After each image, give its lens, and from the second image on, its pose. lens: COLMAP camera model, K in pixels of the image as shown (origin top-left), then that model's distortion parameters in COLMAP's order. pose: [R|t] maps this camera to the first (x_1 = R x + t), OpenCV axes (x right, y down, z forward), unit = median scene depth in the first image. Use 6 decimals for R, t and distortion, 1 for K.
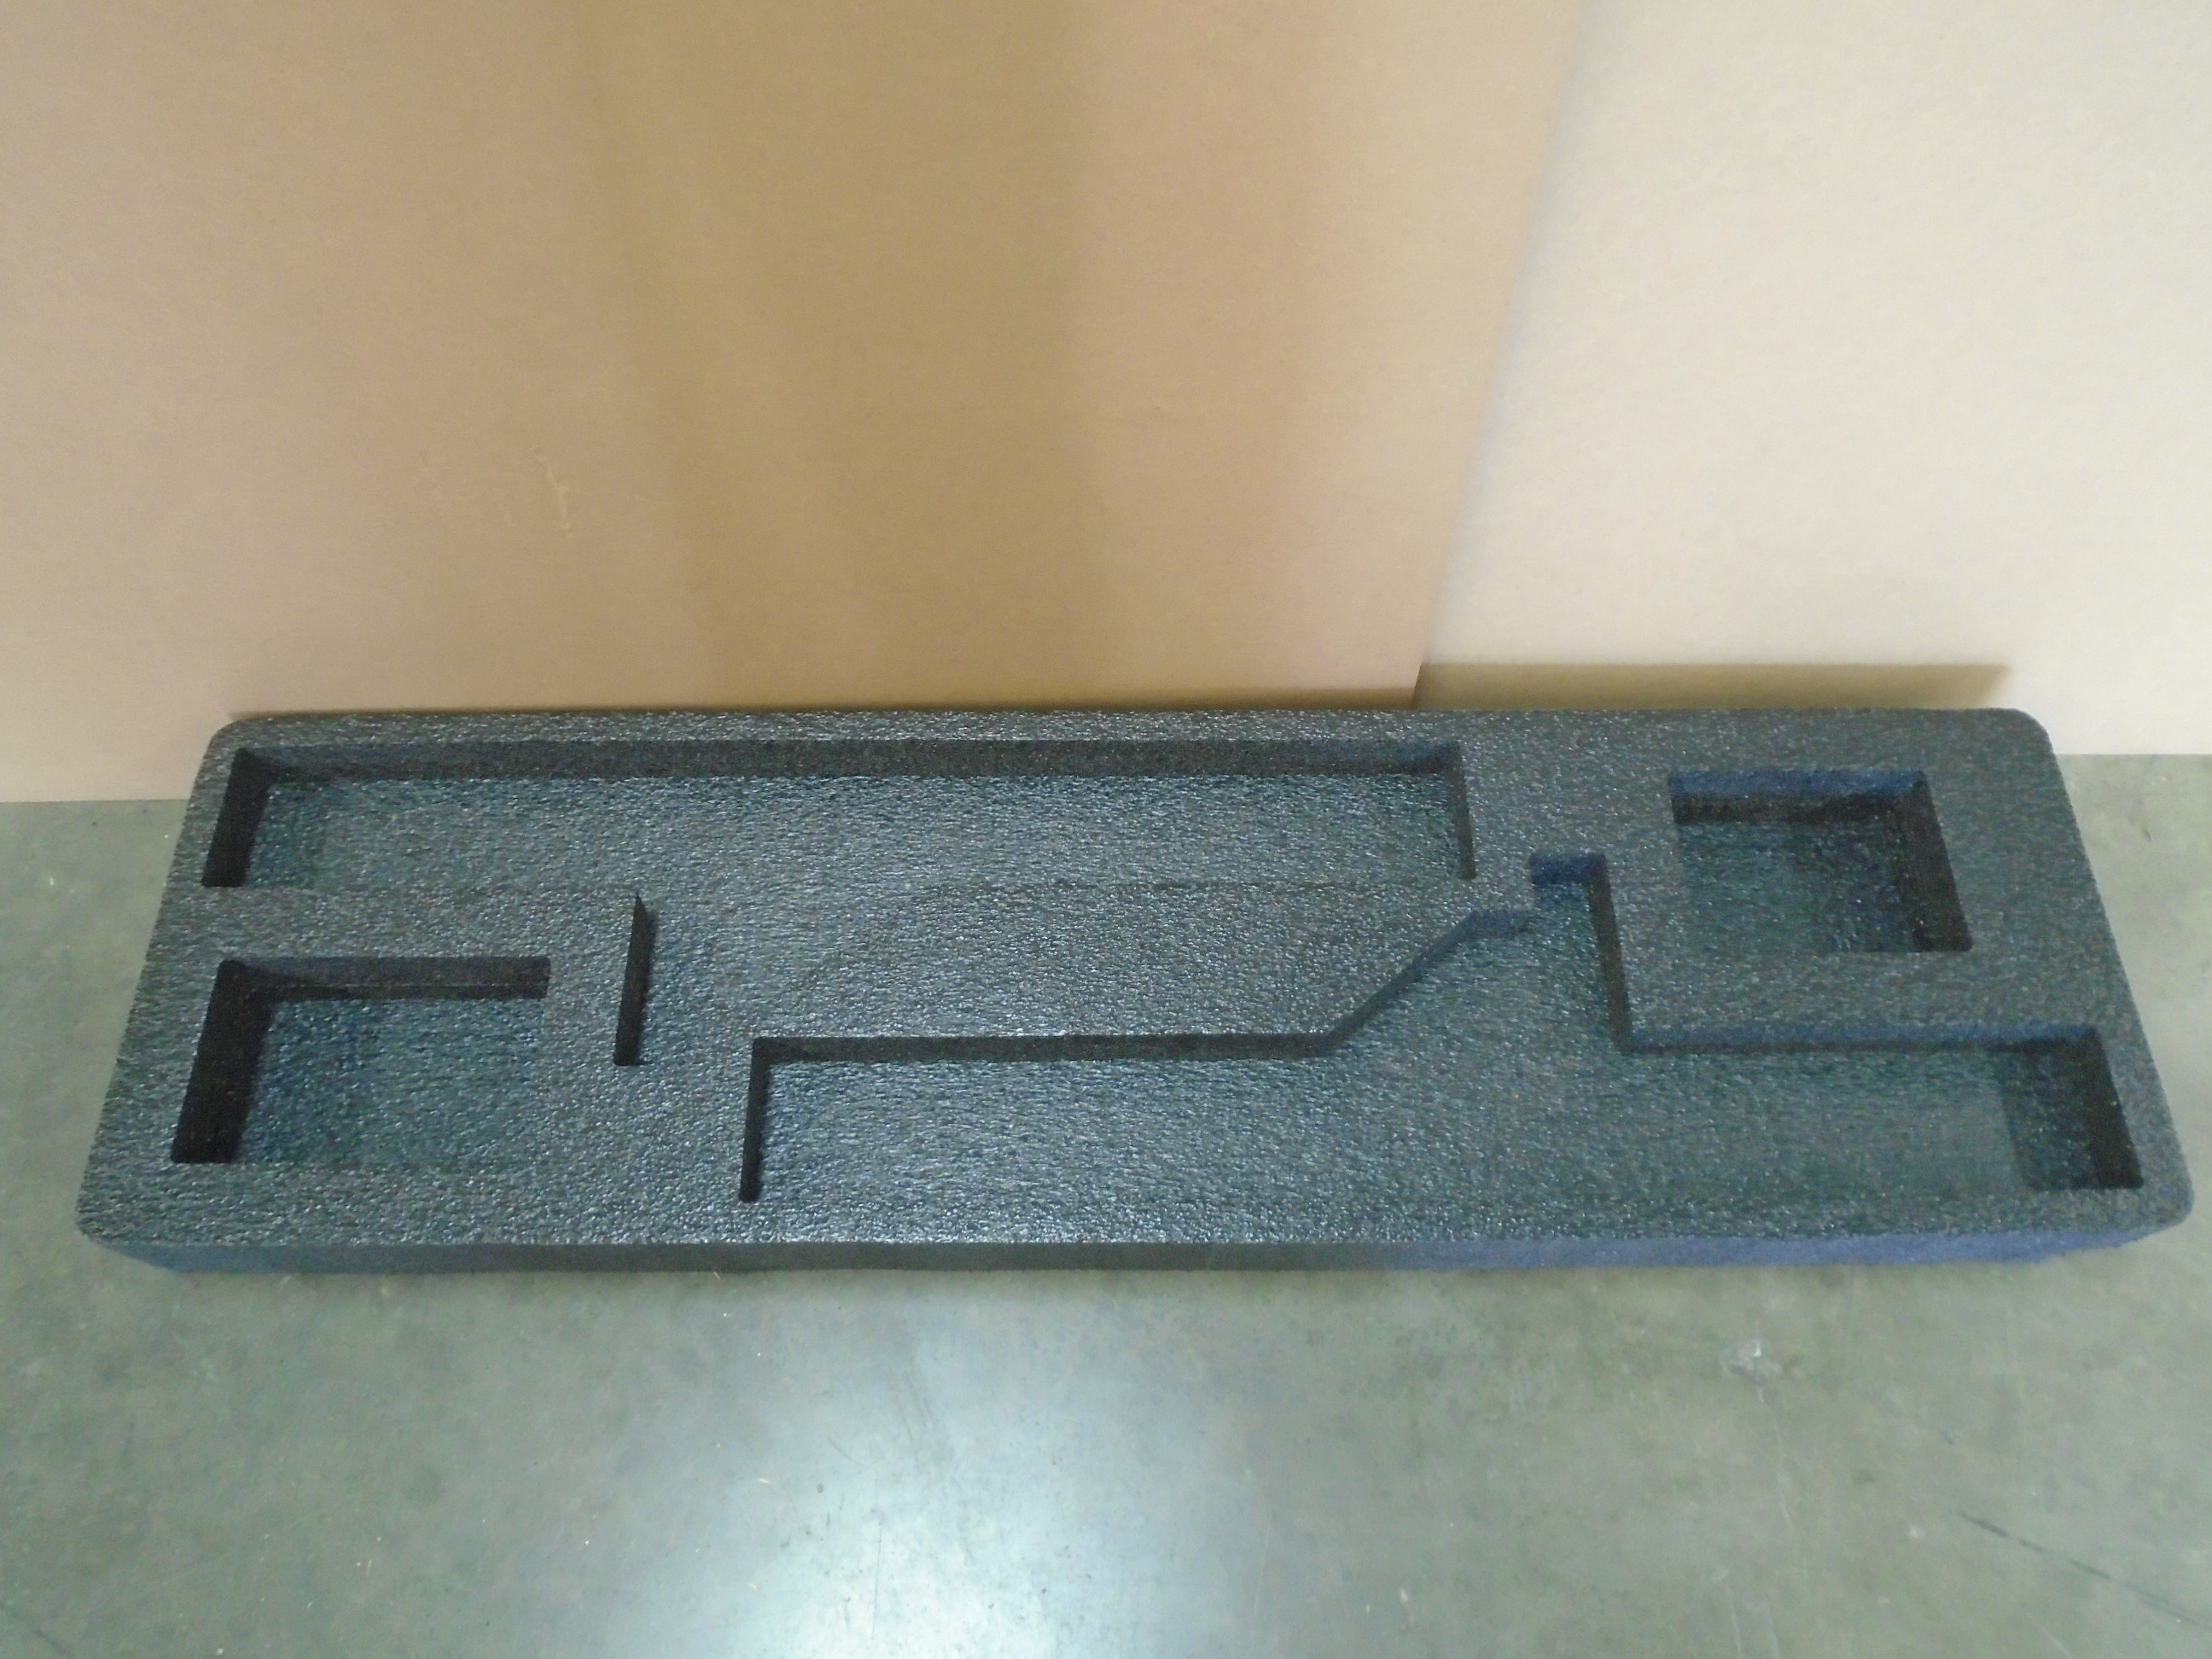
lens RADIAL K [[1713.2, 0, 1106.0], [0, 1713.2, 829.5], [0, 0, 1]] dist [-0.007324, 0.000096]
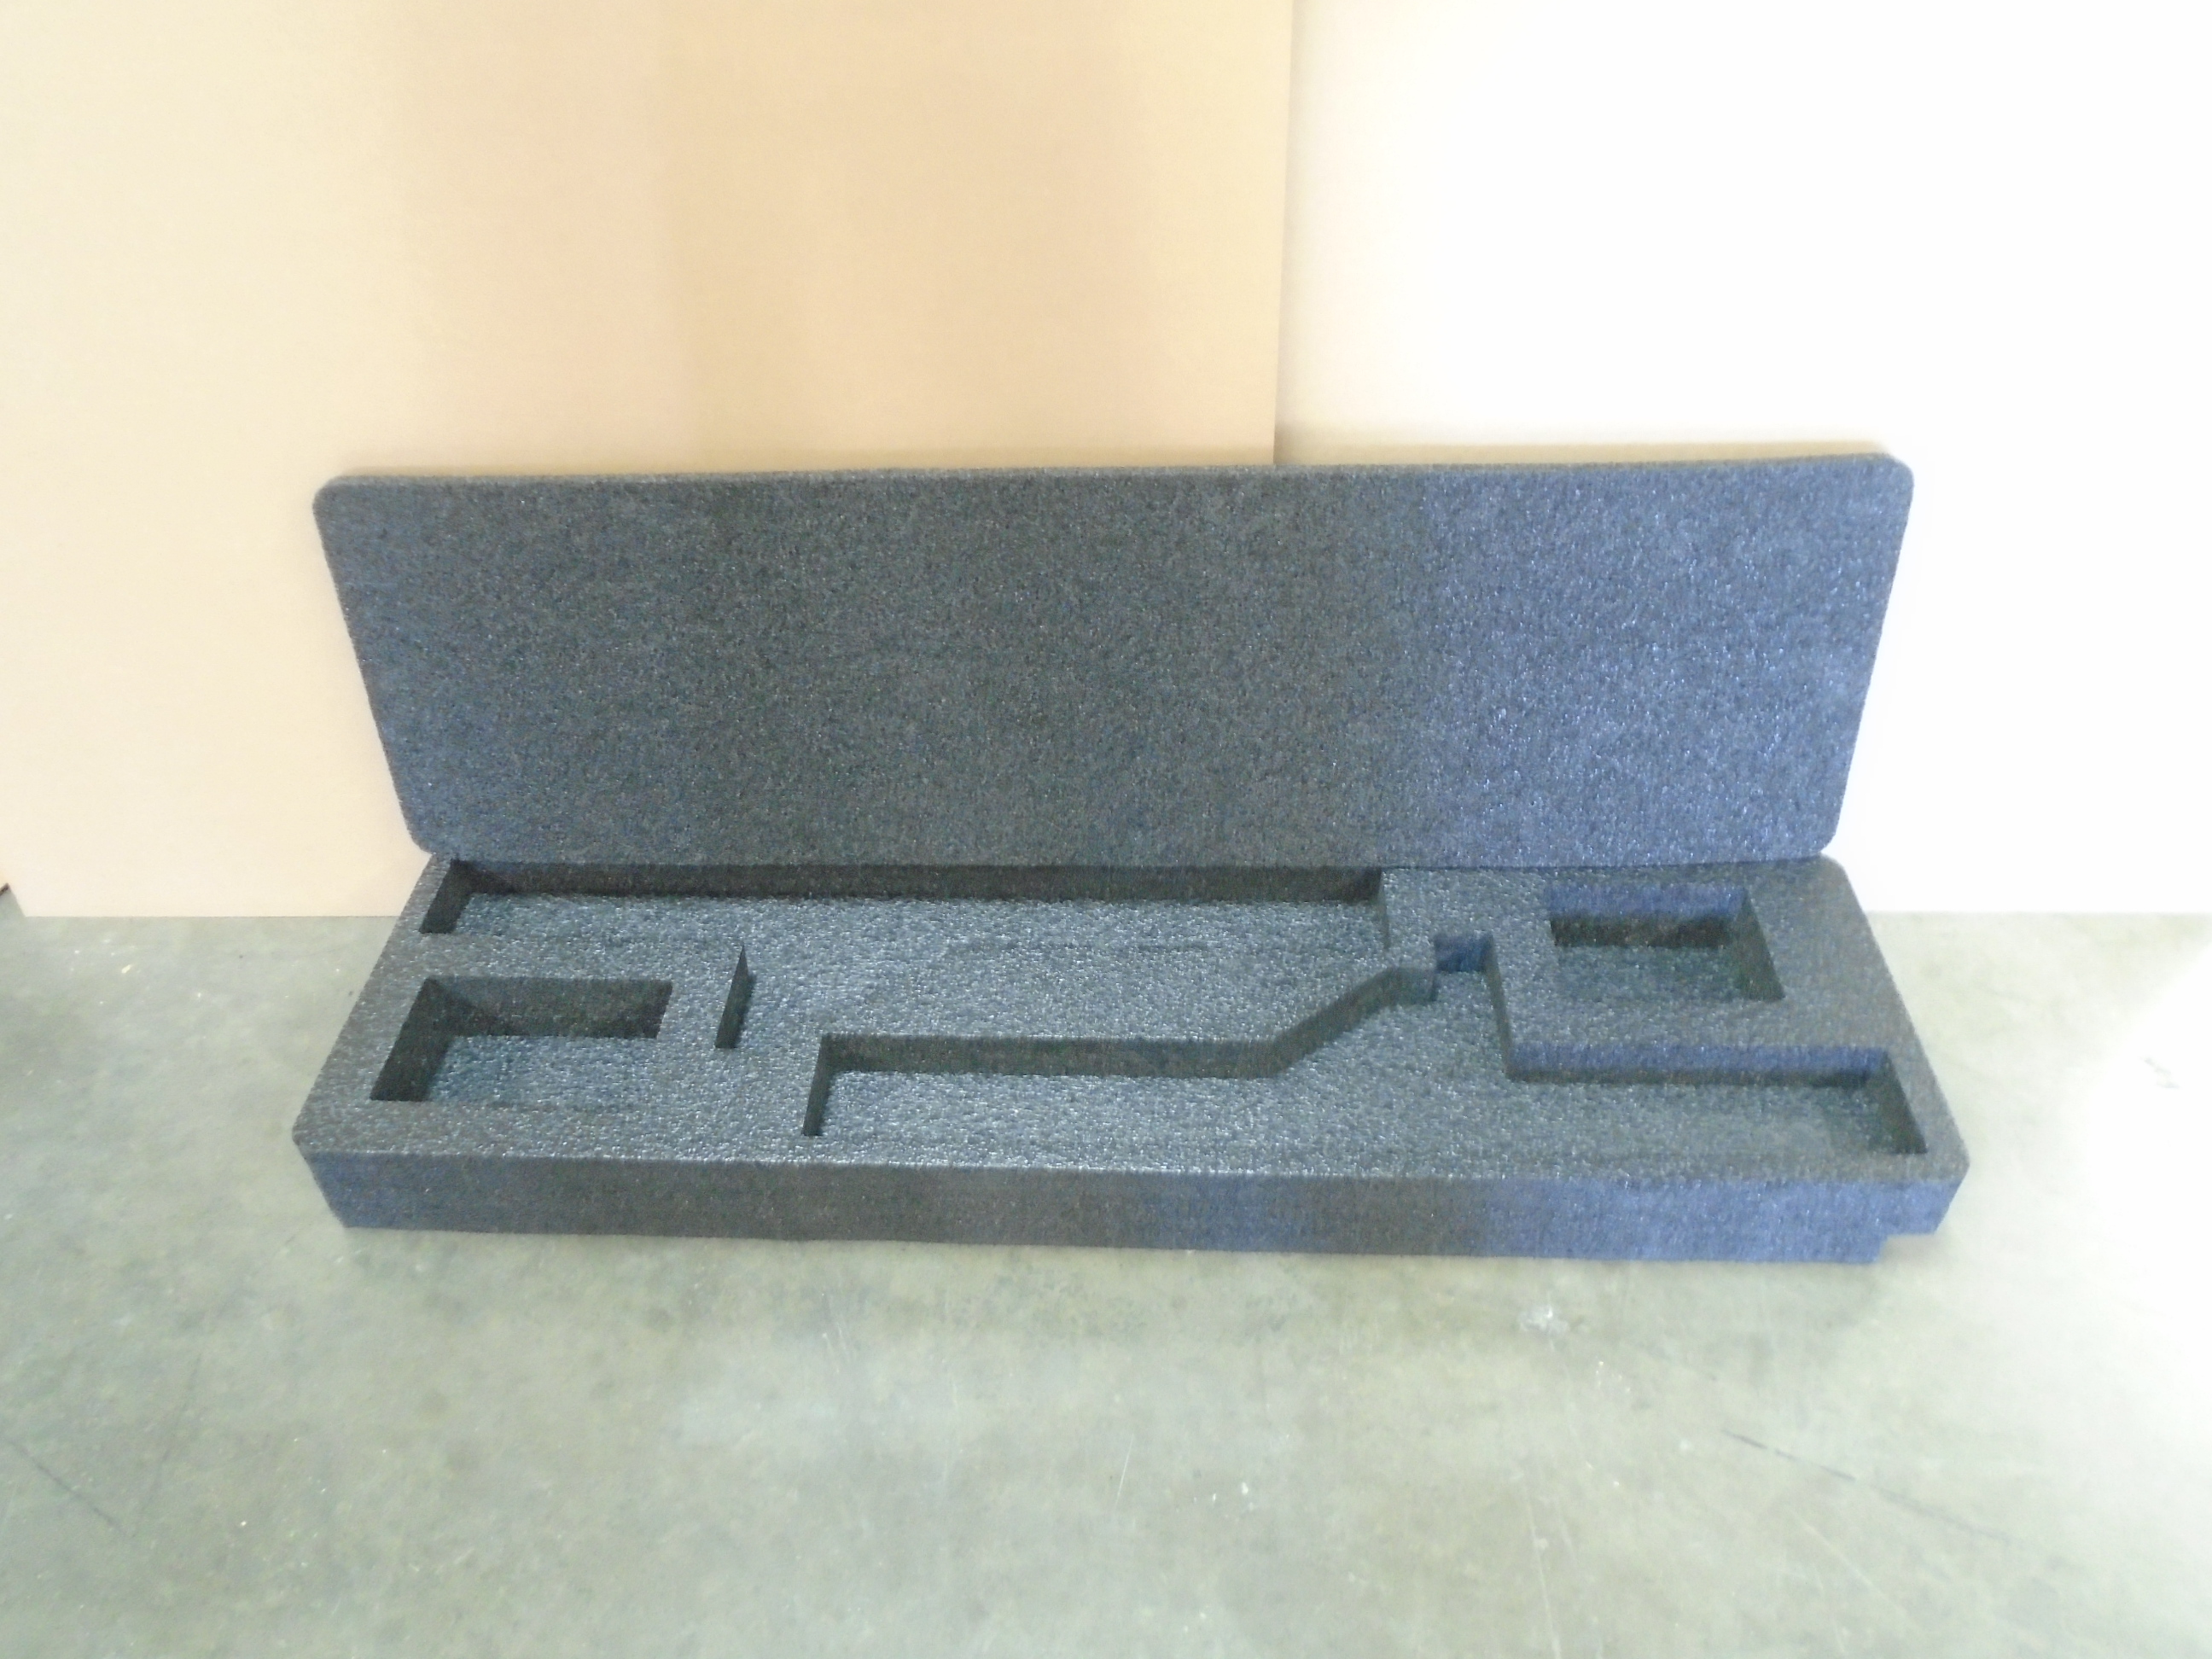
lens RADIAL K [[1664.3, 0, 1106.0], [0, 1664.3, 829.5], [0, 0, 1]] dist [-0.004474, -0.008870]
pose [[0.998649, 0.015205, -0.049696, 0.064643], [-0.031306, 0.939287, -0.341701, 0.384092], [0.041483, 0.342795, 0.938494, -0.212720]]
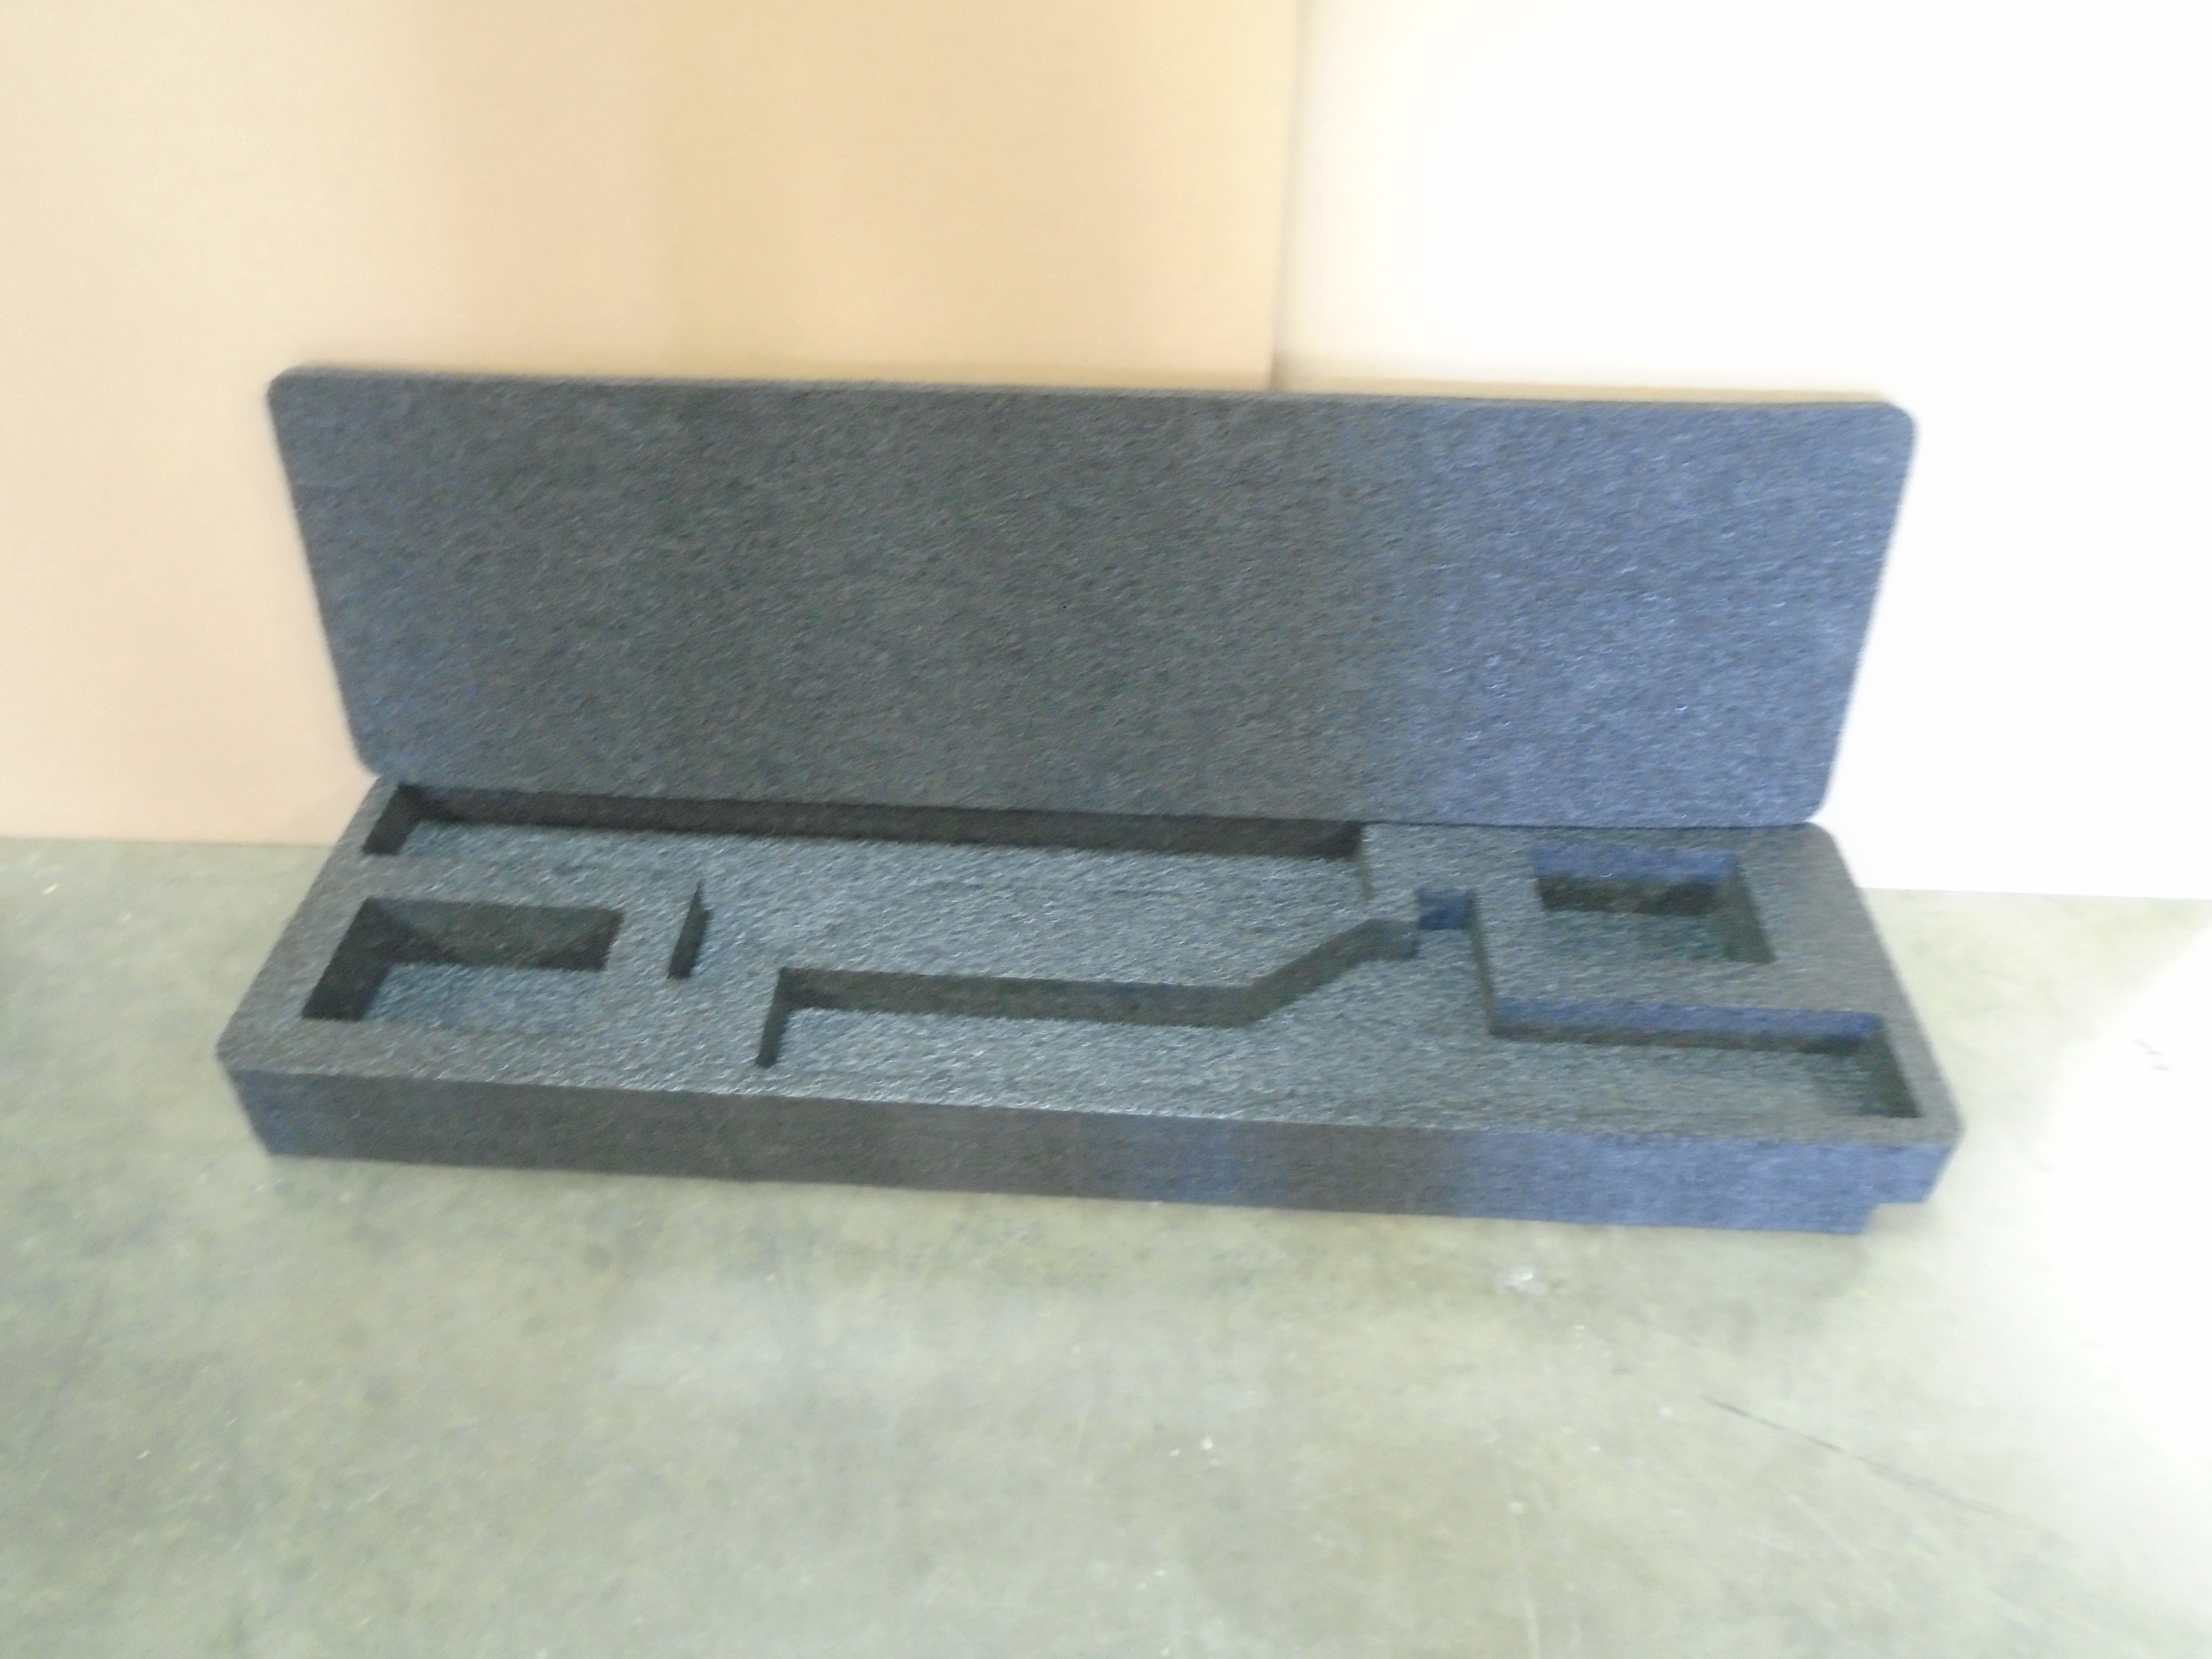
lens RADIAL K [[1664.3, 0, 1106.0], [0, 1664.3, 829.5], [0, 0, 1]] dist [-0.004474, -0.008870]
pose [[0.998473, 0.047559, -0.028122, 0.055865], [-0.054479, 0.932245, -0.357702, 0.430065], [0.009204, 0.358688, 0.933412, -0.148679]]
